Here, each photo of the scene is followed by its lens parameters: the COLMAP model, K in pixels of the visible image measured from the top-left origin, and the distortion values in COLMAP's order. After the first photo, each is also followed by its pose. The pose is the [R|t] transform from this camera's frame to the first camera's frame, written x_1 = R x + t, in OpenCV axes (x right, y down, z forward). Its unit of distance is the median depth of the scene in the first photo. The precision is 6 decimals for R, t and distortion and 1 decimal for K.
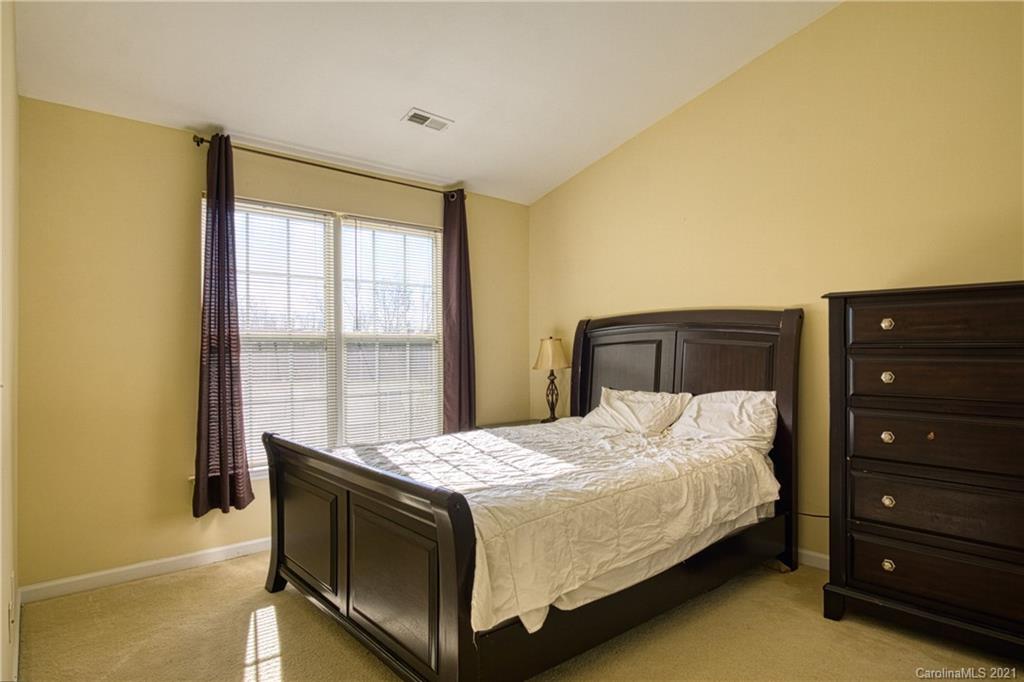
lens RADIAL K [[566.5, 0, 511.1], [0, 566.5, 347.7], [0, 0, 1]] dist [-0.027018, 0.002580]
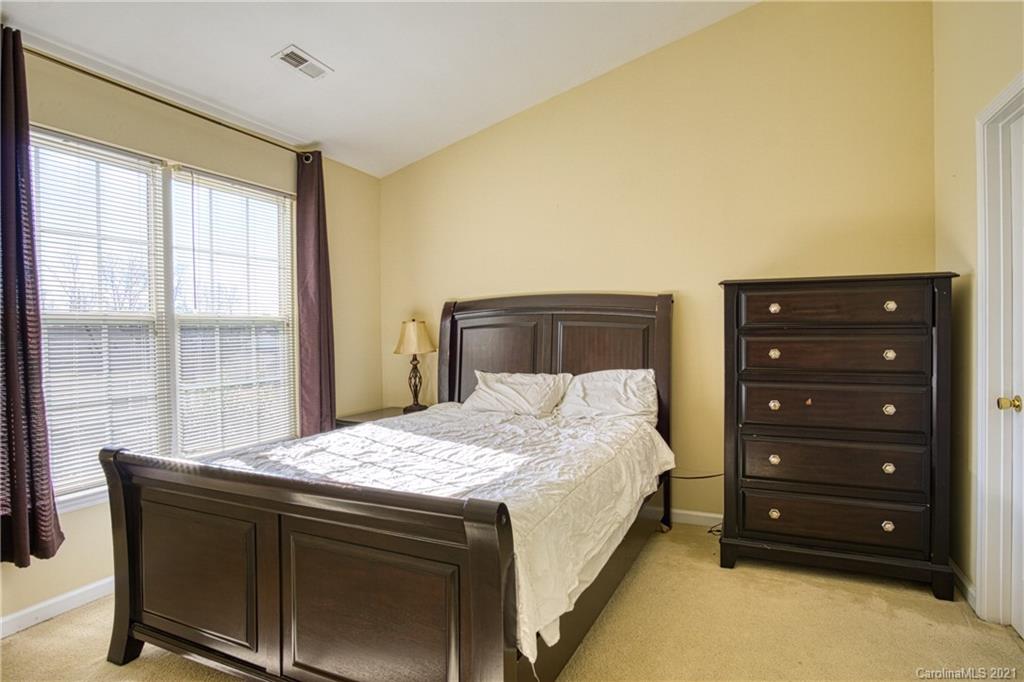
lens RADIAL K [[547.5, 0, 511.7], [0, 547.5, 336.2], [0, 0, 1]] dist [-0.033116, 0.008596]
pose [[0.914125, -0.009091, 0.405330, -0.217014], [0.005472, 0.999934, 0.010088, 0.001105], [-0.405395, -0.007004, 0.914115, 0.138318]]
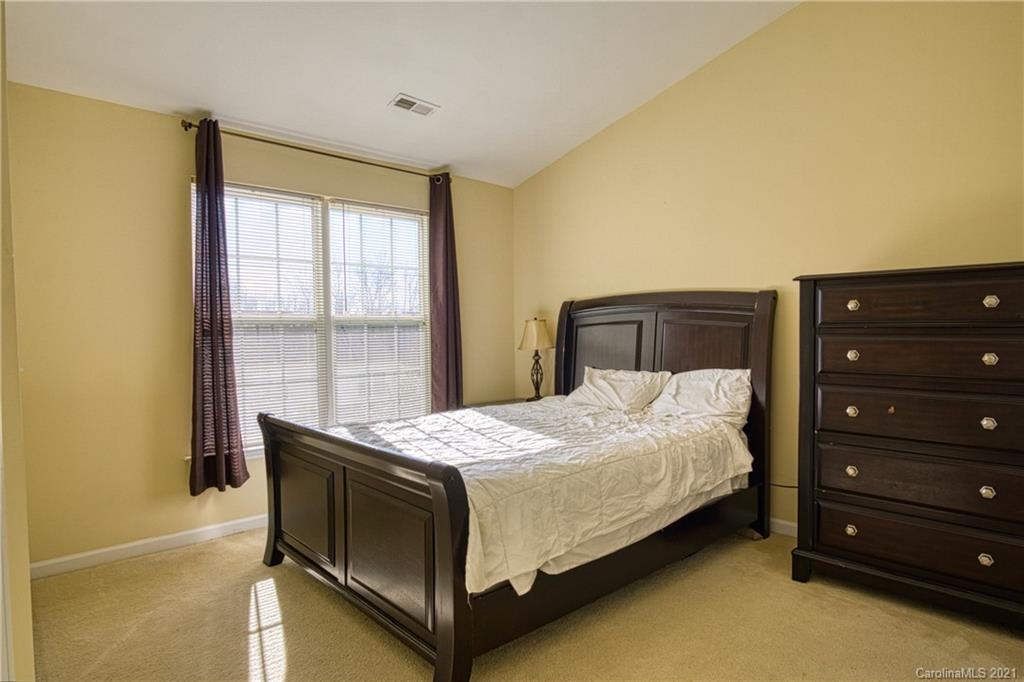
lens RADIAL K [[564.9, 0, 510.4], [0, 564.9, 347.3], [0, 0, 1]] dist [-0.025494, 0.003256]
pose [[0.999583, -0.006452, 0.028151, -0.006590], [0.005476, 0.999386, 0.034613, -0.002369], [-0.028357, -0.034444, 0.999004, -0.033586]]
